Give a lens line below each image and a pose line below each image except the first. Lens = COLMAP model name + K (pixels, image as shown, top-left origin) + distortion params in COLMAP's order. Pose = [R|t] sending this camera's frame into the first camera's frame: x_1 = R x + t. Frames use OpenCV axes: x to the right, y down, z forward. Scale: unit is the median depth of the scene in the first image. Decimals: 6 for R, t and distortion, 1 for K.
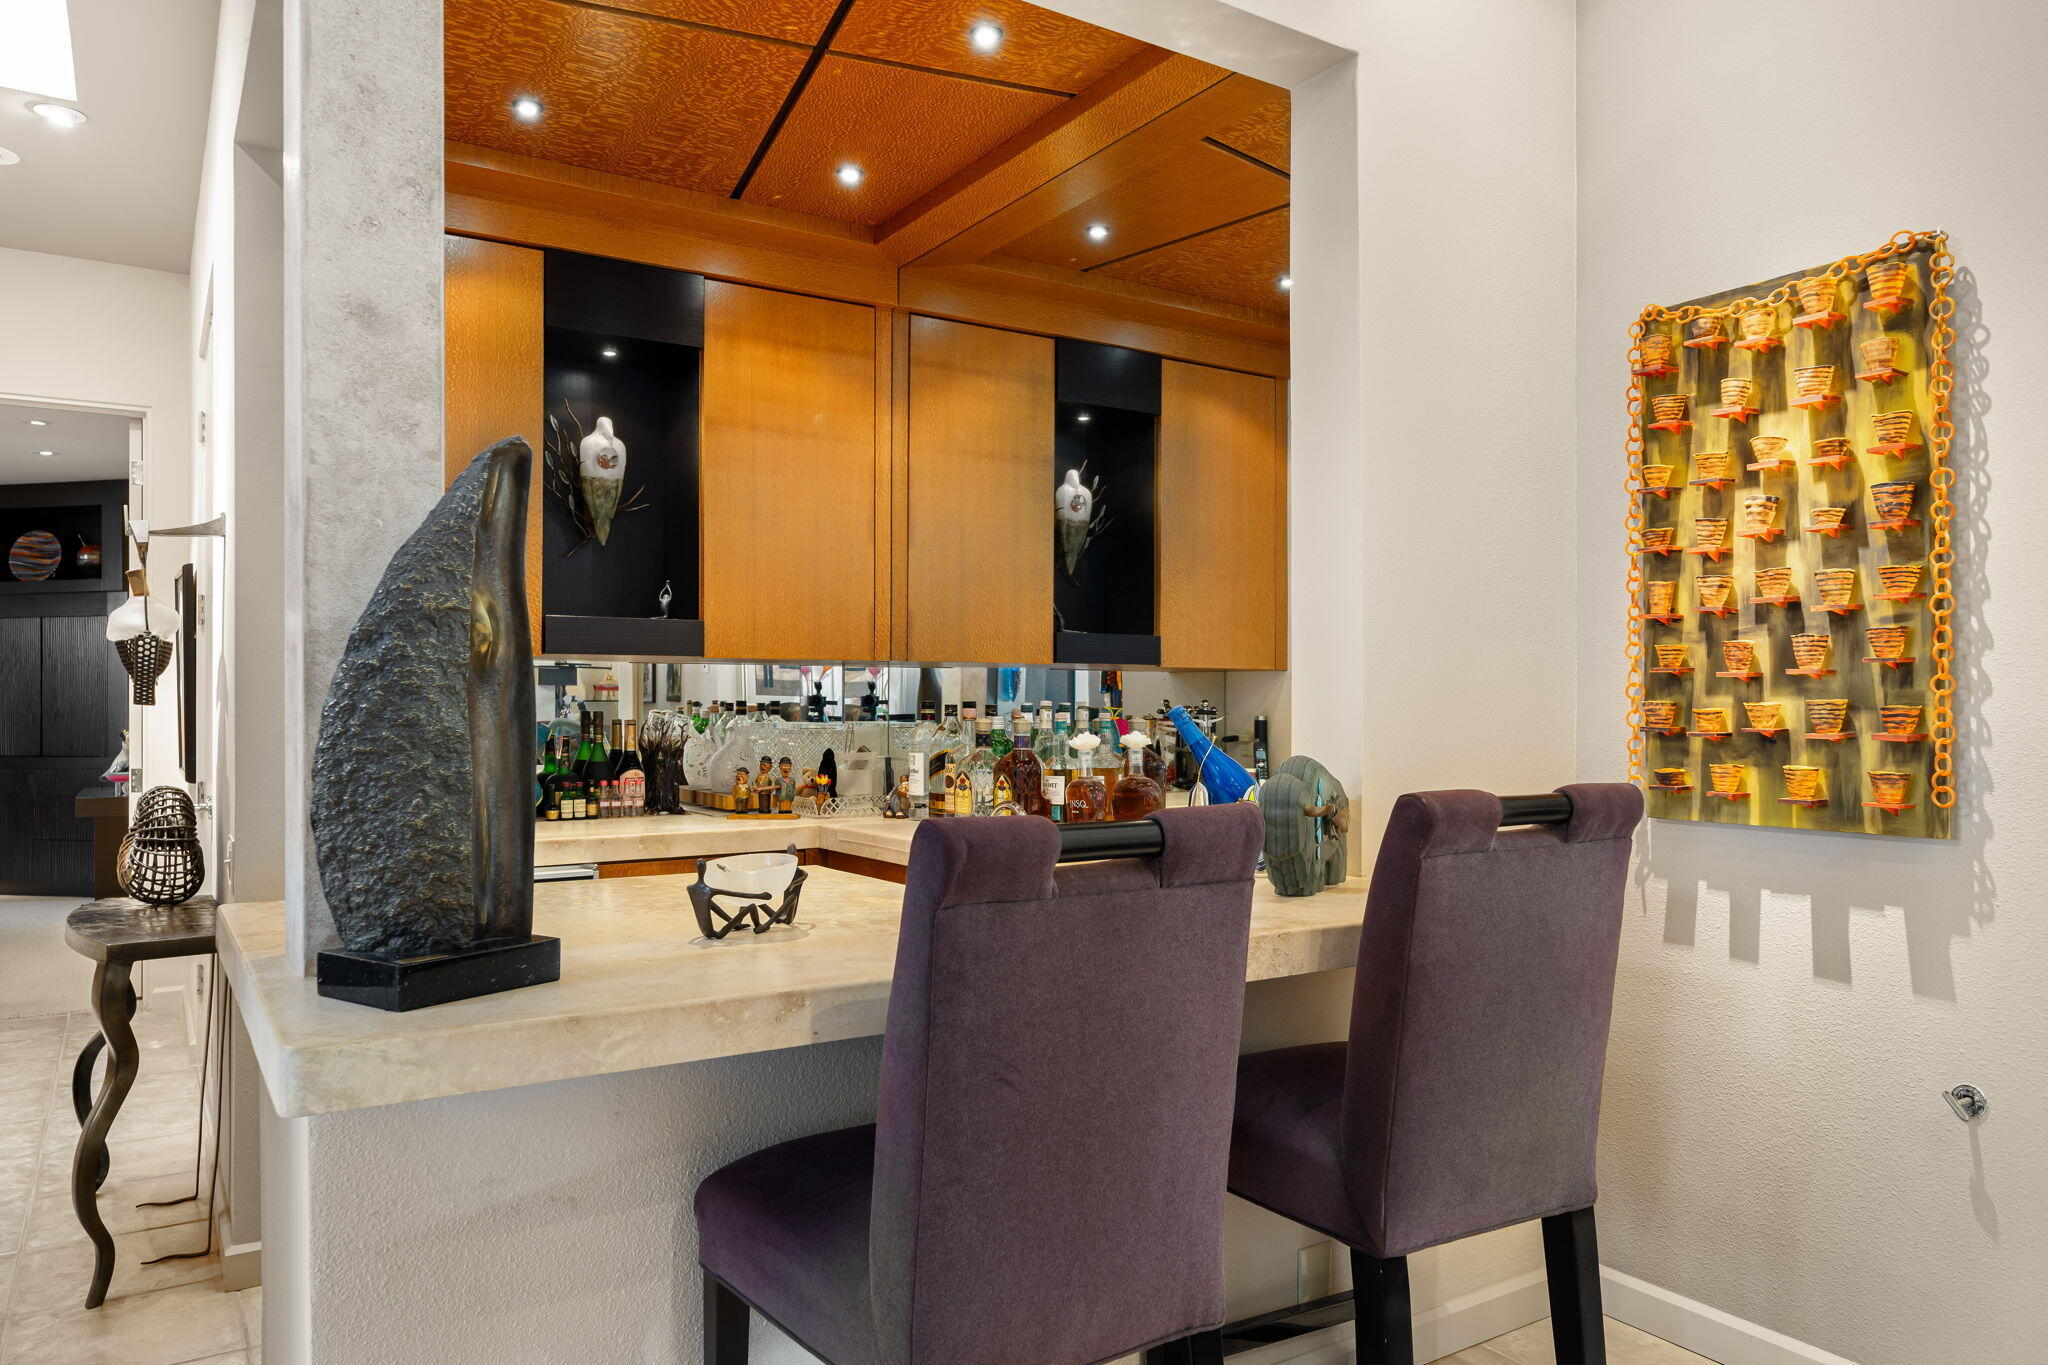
lens RADIAL K [[1353.2, 0, 1029.7], [0, 1353.2, 691.8], [0, 0, 1]] dist [0.000442, 0.000666]
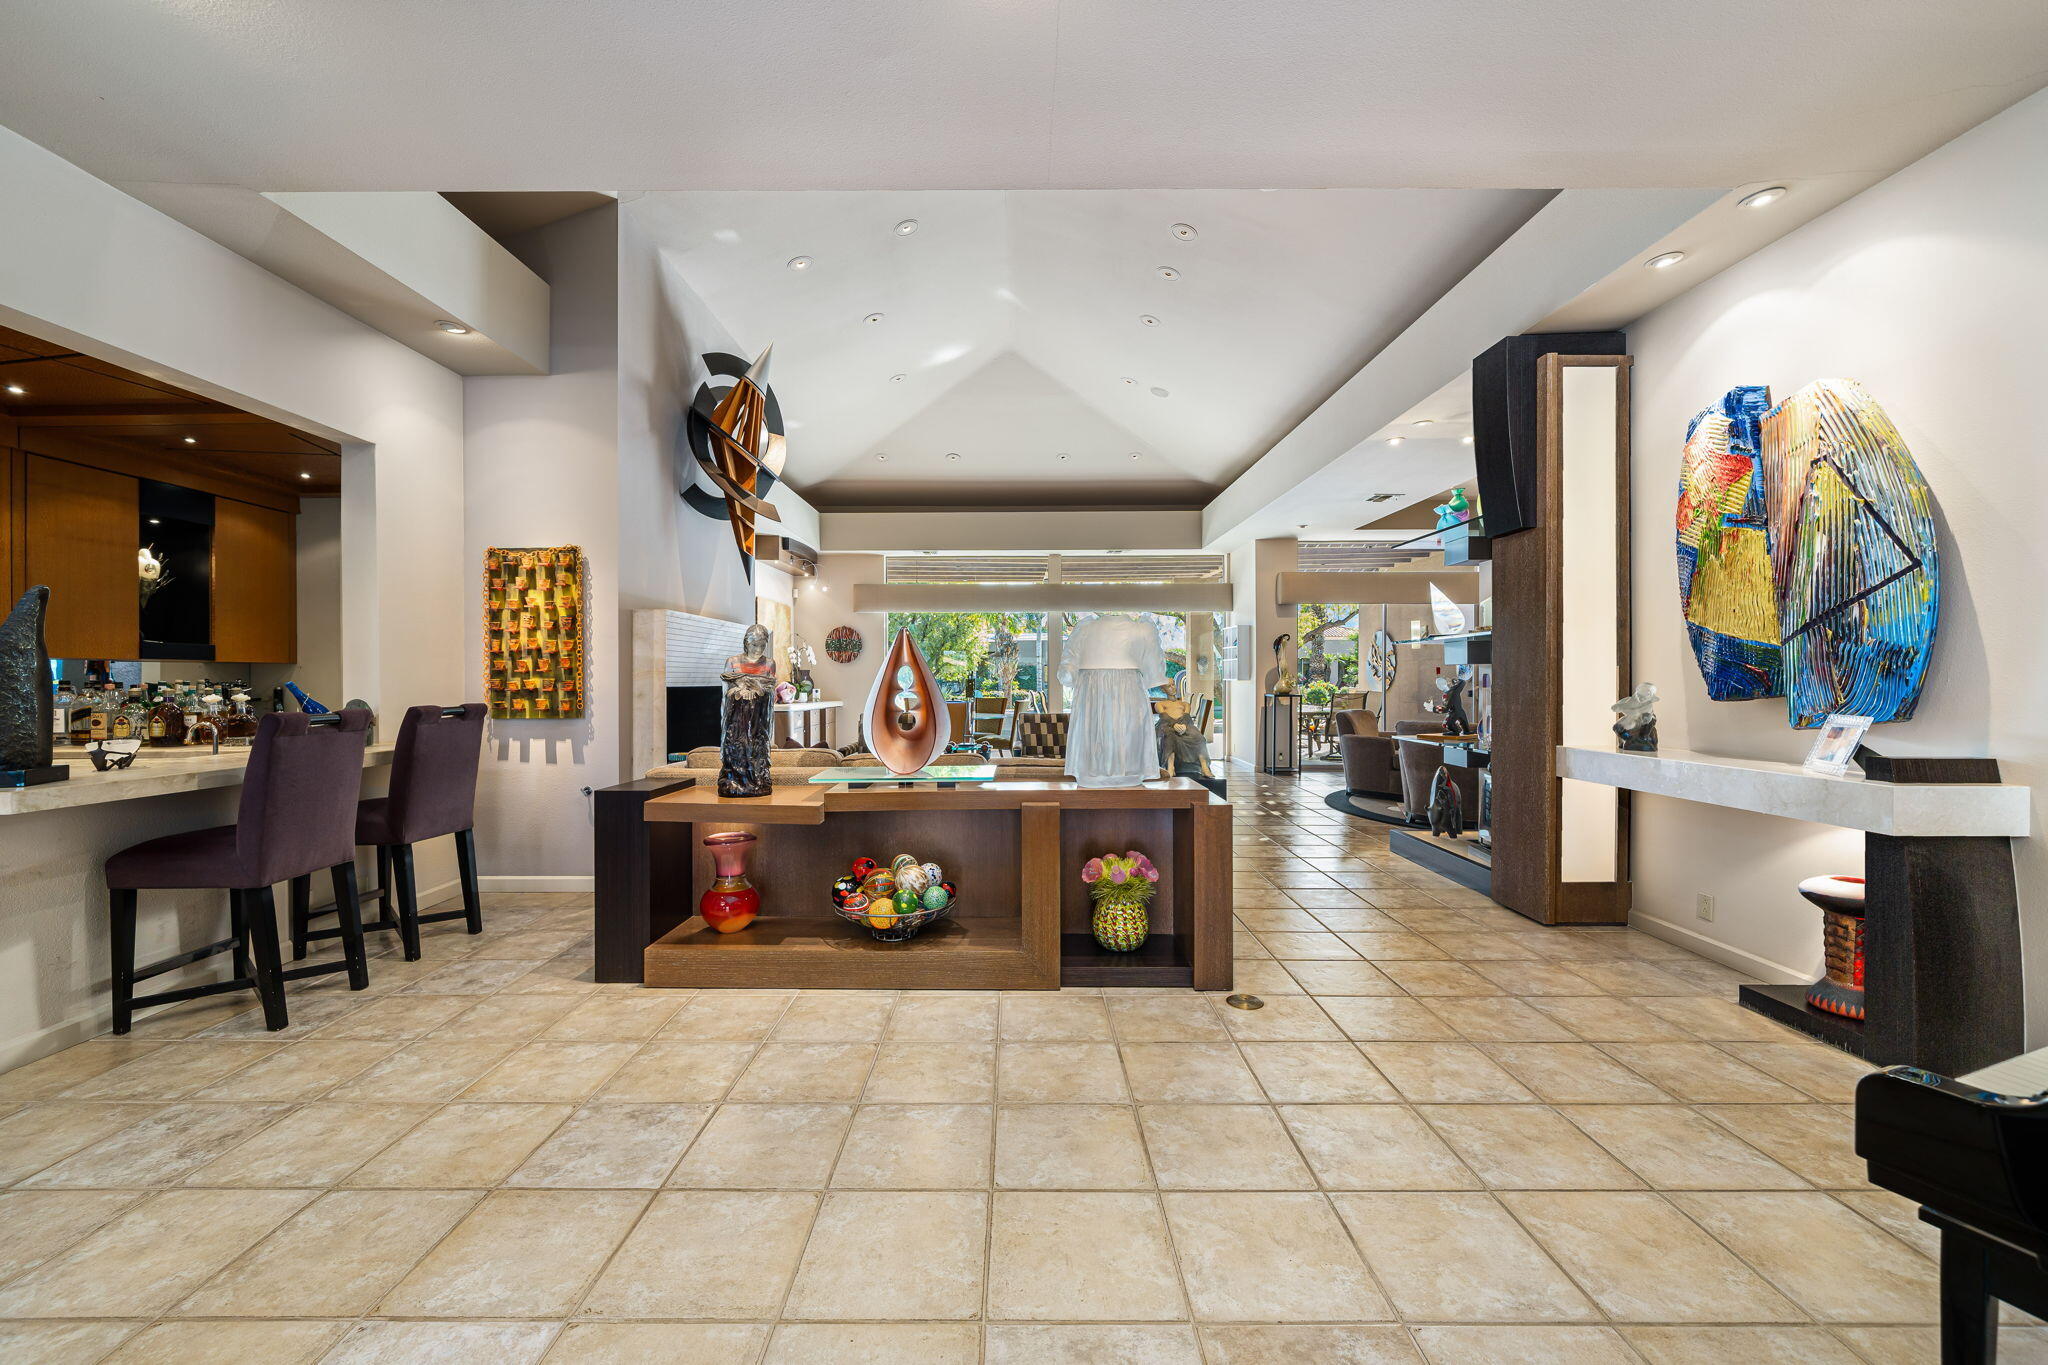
lens RADIAL K [[846.5, 0, 1025.8], [0, 846.5, 686.9], [0, 0, 1]] dist [0.002512, -0.000426]
pose [[0.561446, -0.009978, 0.827453, -0.448636], [-0.004796, 0.999871, 0.015312, -0.011748], [-0.827500, -0.012566, 0.561325, -1.073981]]
